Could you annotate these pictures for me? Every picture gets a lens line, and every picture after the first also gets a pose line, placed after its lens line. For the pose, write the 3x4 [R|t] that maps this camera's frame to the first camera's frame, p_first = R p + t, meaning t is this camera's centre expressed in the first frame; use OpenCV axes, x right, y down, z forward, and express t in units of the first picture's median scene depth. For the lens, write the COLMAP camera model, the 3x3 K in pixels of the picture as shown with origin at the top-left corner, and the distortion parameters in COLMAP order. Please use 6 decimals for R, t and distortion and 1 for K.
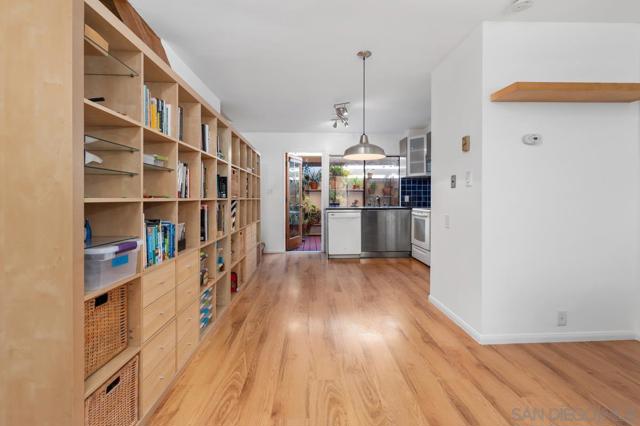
lens RADIAL K [[278.9, 0, 312.0], [0, 278.9, 200.2], [0, 0, 1]] dist [-0.006739, 0.000627]
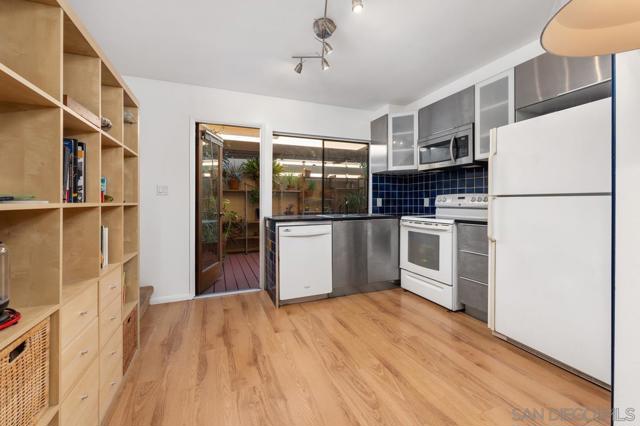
lens RADIAL K [[265.0, 0, 318.2], [0, 265.0, 199.4], [0, 0, 1]] dist [-0.000352, -0.000489]
pose [[0.933052, 0.002018, 0.359737, -0.061223], [0.003537, 0.999884, -0.014783, -0.003734], [-0.359725, 0.015066, 0.932937, 0.449799]]
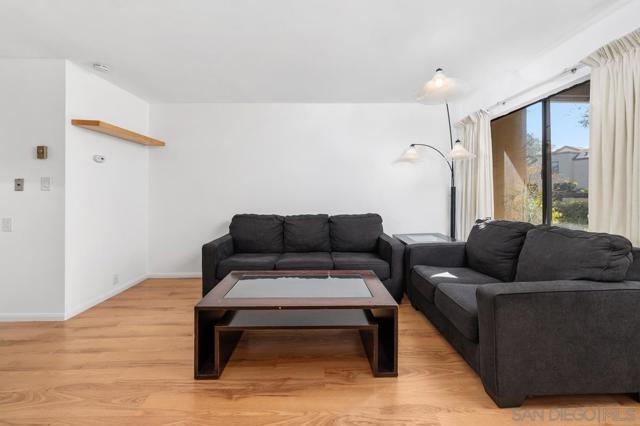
lens RADIAL K [[265.0, 0, 328.5], [0, 265.0, 194.5], [0, 0, 1]] dist [-0.000352, -0.000489]
pose [[-0.014862, 0.001844, 0.999888, -0.228901], [0.010122, 0.999947, -0.001693, -0.008450], [-0.999838, 0.010096, -0.014880, -0.059368]]
